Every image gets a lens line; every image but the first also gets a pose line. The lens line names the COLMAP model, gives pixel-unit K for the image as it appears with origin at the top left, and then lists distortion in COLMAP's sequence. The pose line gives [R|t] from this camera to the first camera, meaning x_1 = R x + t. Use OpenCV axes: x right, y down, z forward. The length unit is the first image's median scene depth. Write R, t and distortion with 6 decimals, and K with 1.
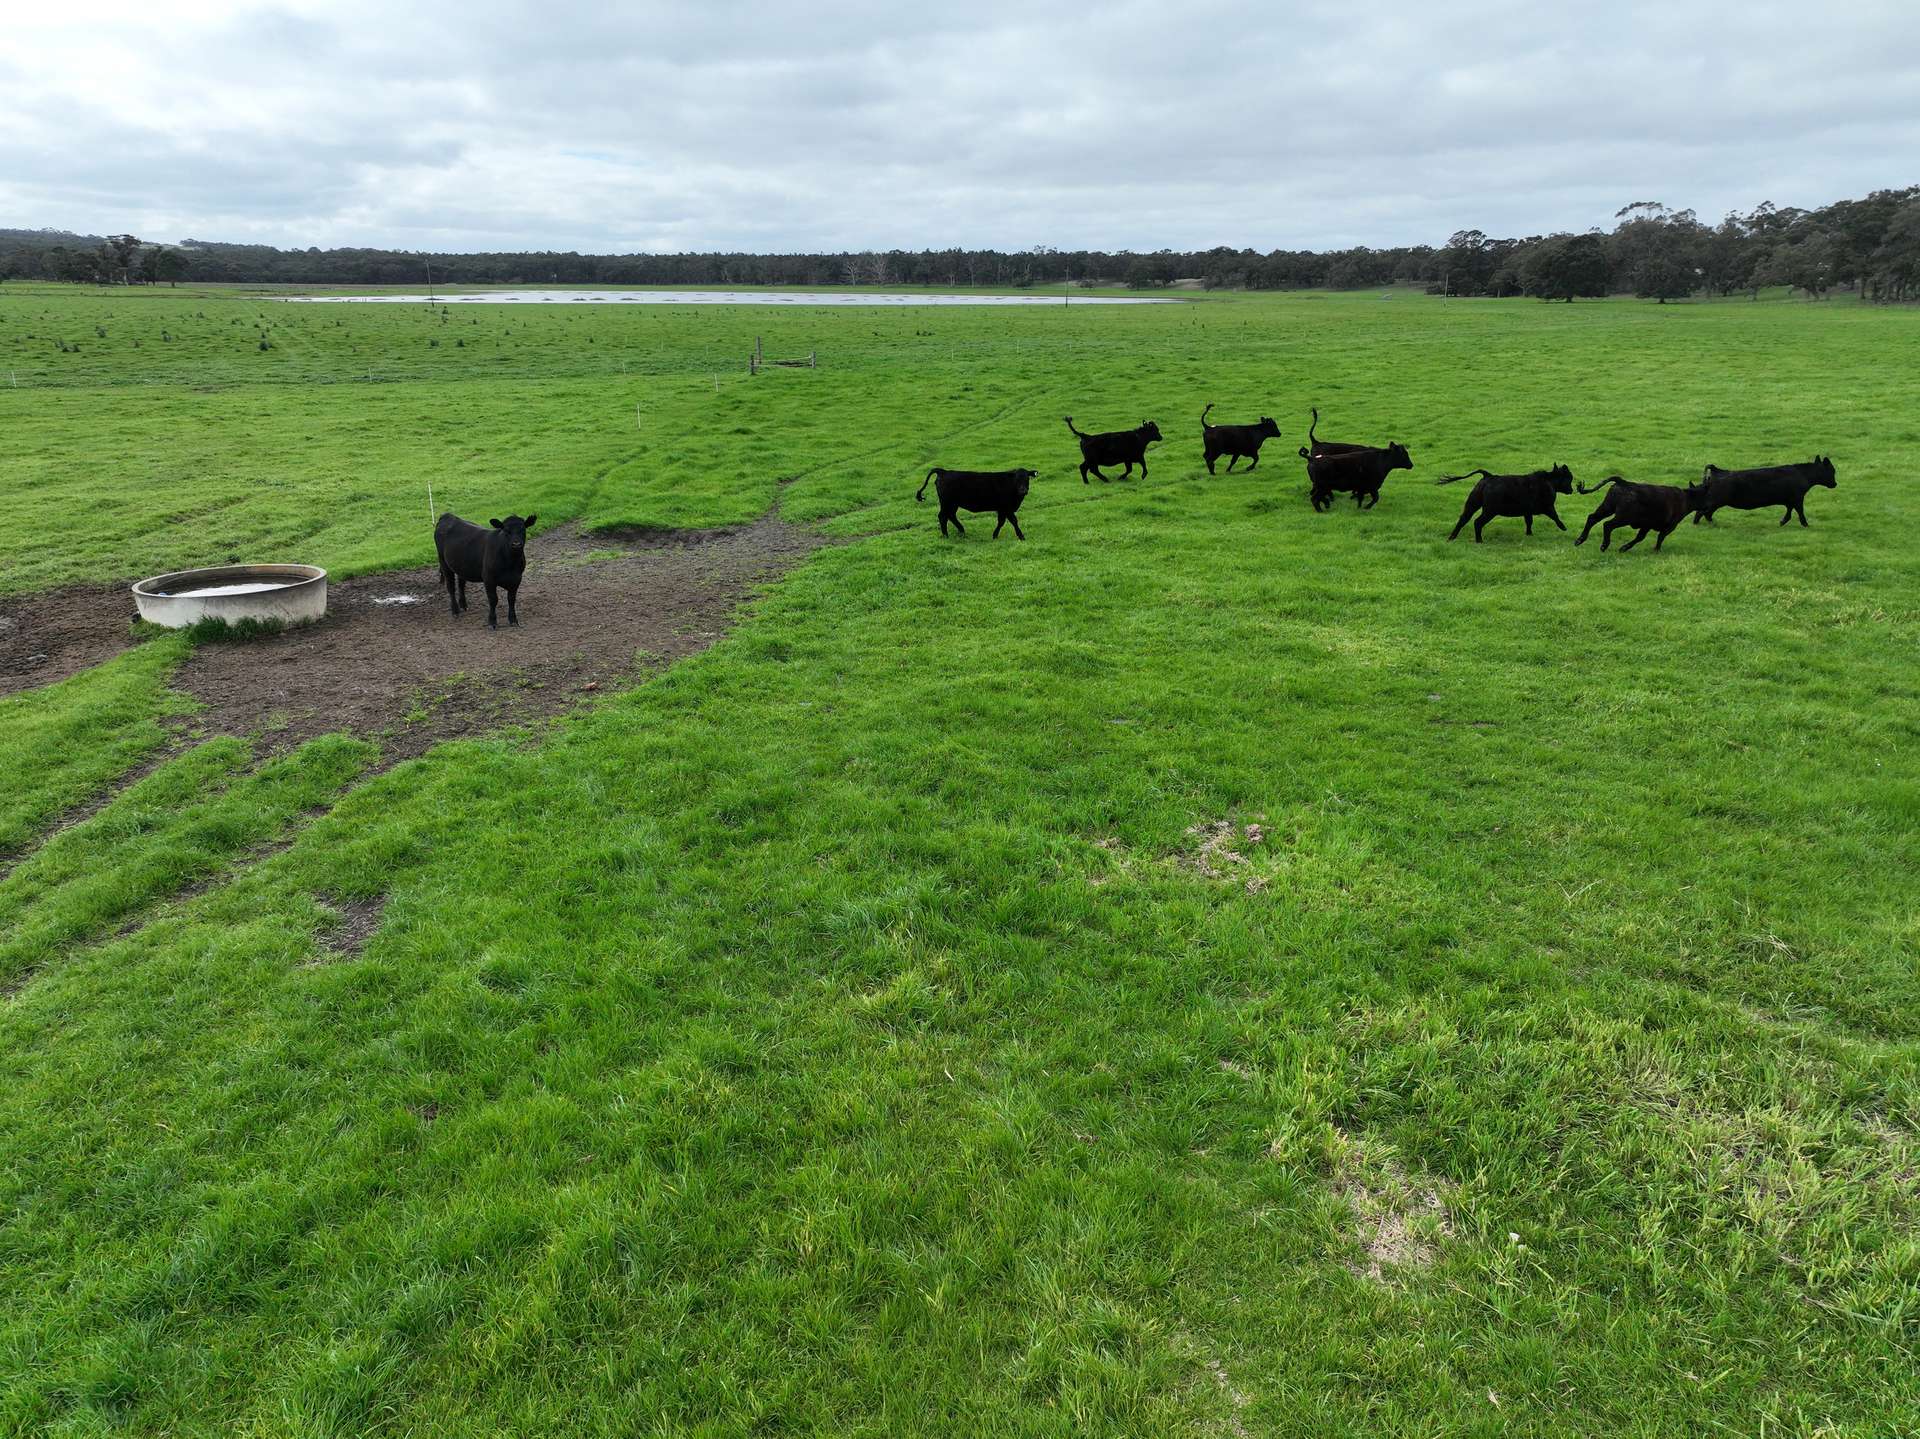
lens RADIAL K [[1352.1, 0, 954.5], [0, 1352.1, 708.6], [0, 0, 1]] dist [0.000159, 0.018027]
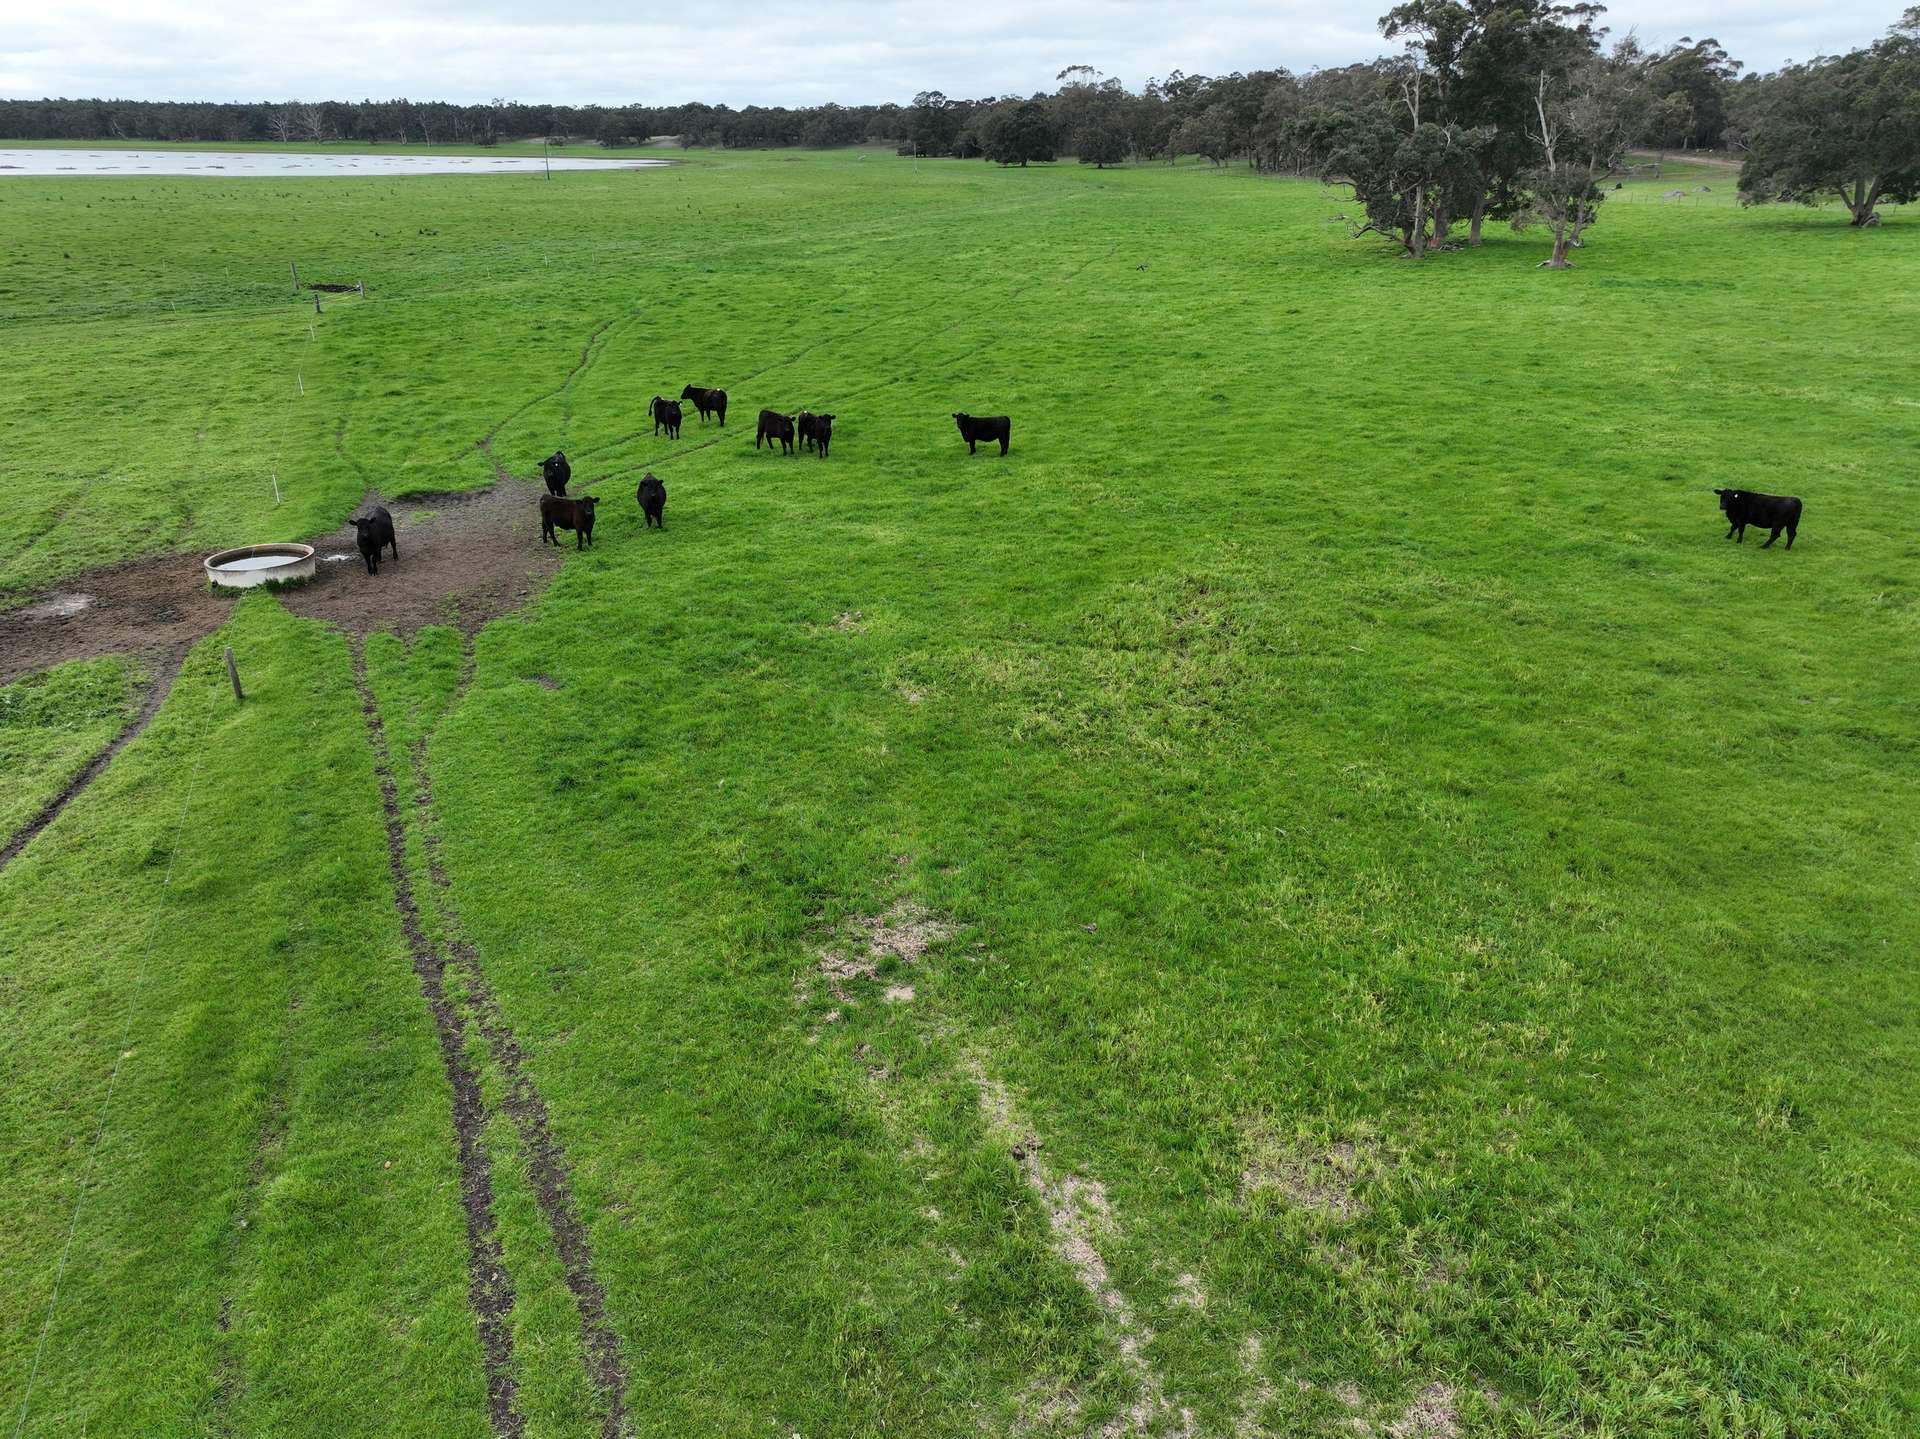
lens RADIAL K [[1352.1, 0, 961.5], [0, 1352.1, 721.1], [0, 0, 1]] dist [0.000159, 0.018027]
pose [[0.934194, -0.141254, 0.327611, -0.015813], [0.106153, 0.986744, 0.122748, -0.000255], [-0.340607, -0.079893, 0.936805, -0.051063]]
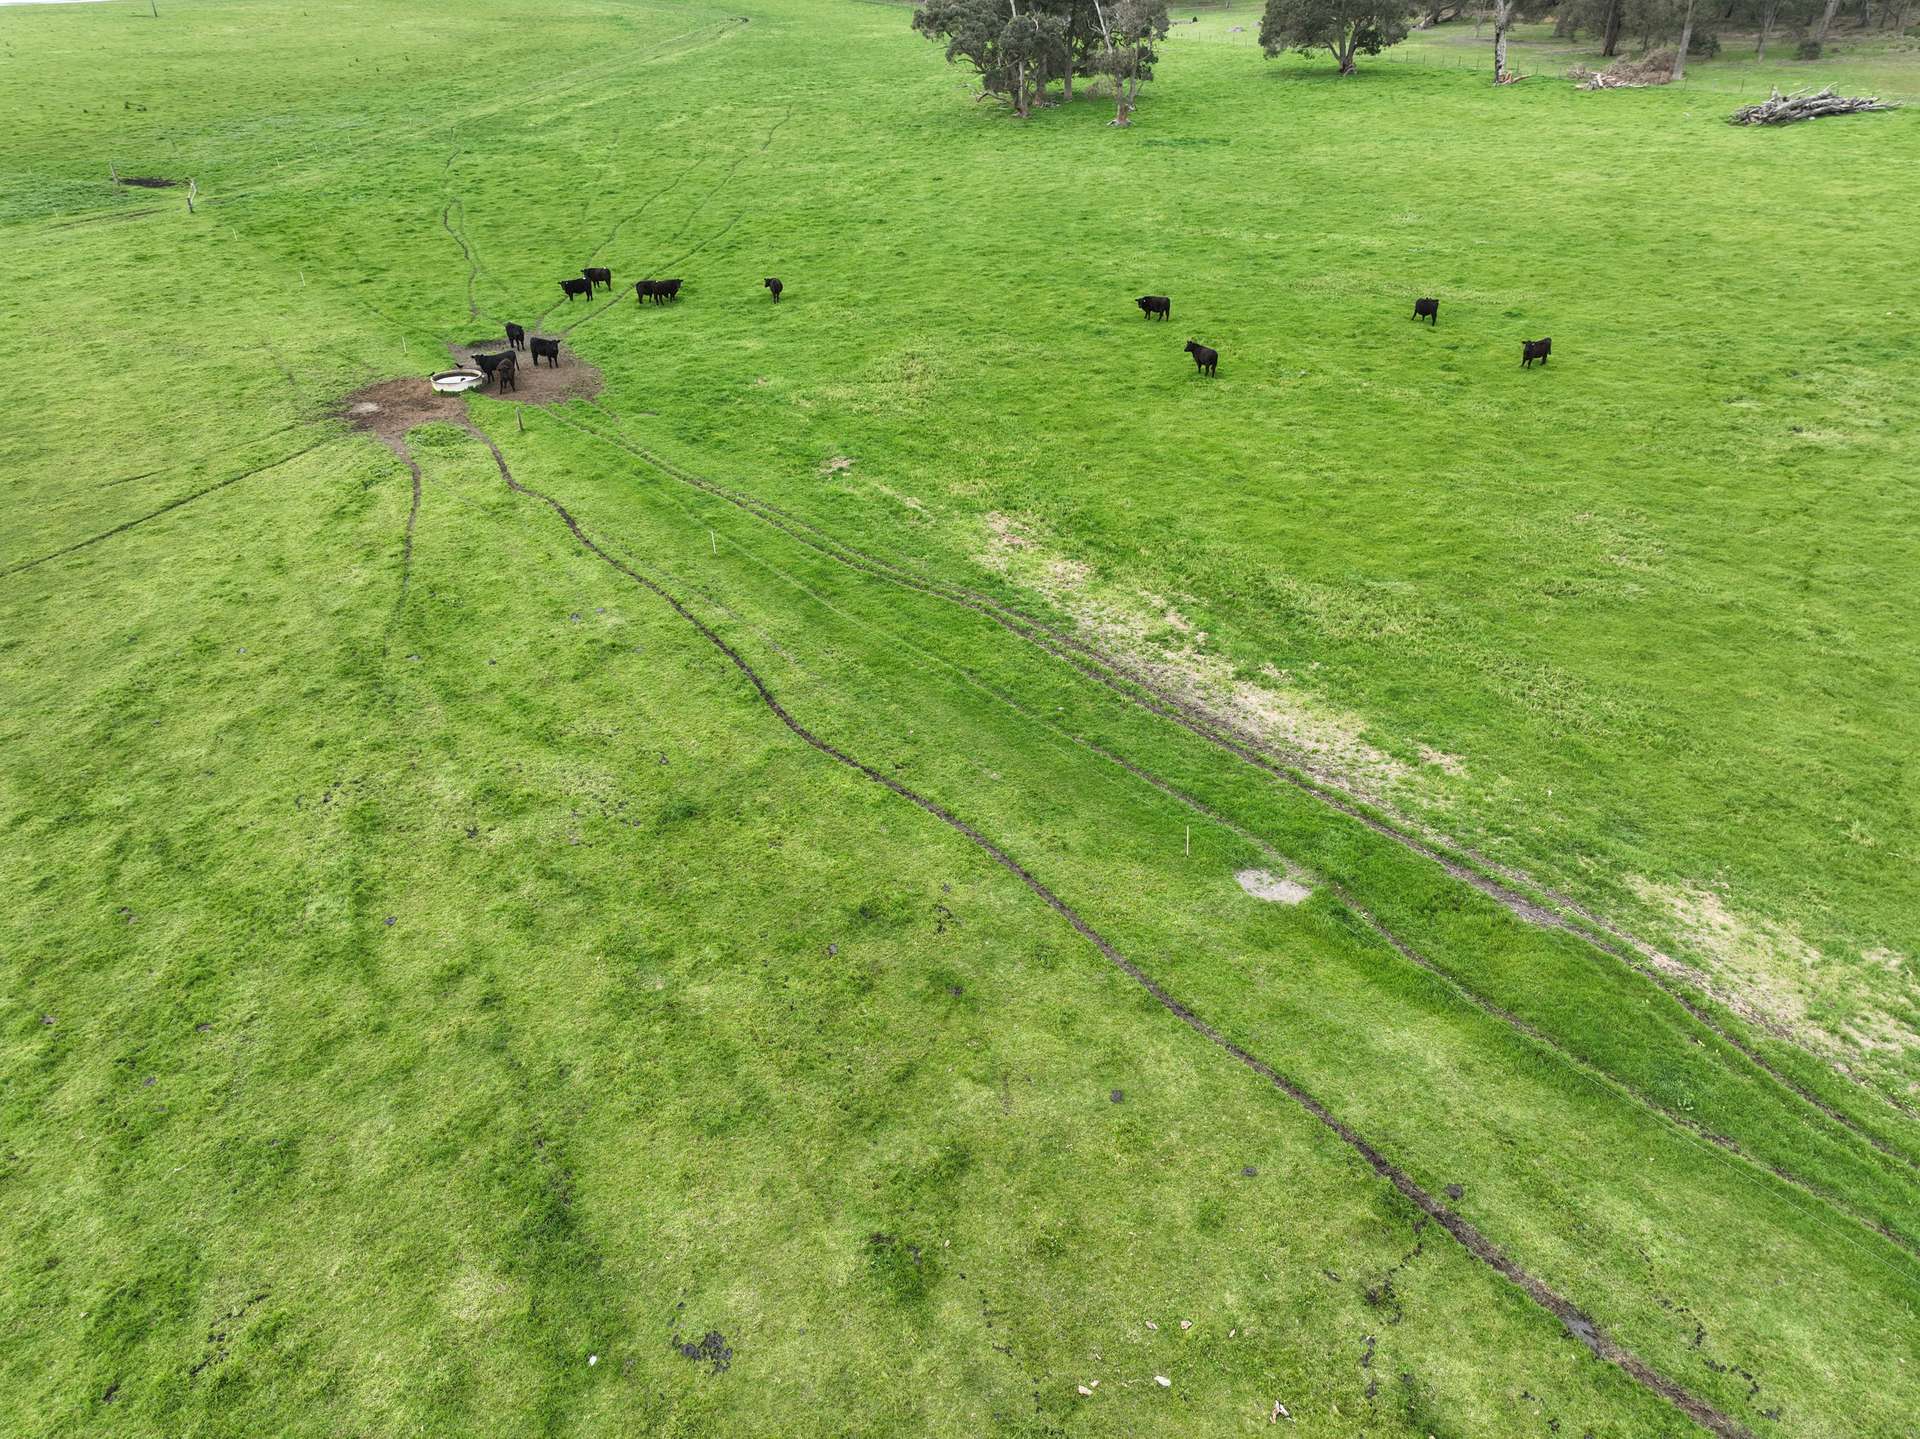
lens RADIAL K [[1352.1, 0, 961.4], [0, 1352.1, 713.9], [0, 0, 1]] dist [0.000159, 0.018027]
pose [[0.816450, -0.294493, 0.496671, -0.079471], [0.177363, 0.946485, 0.269646, 0.001101], [-0.549501, -0.132061, 0.824990, -0.148082]]
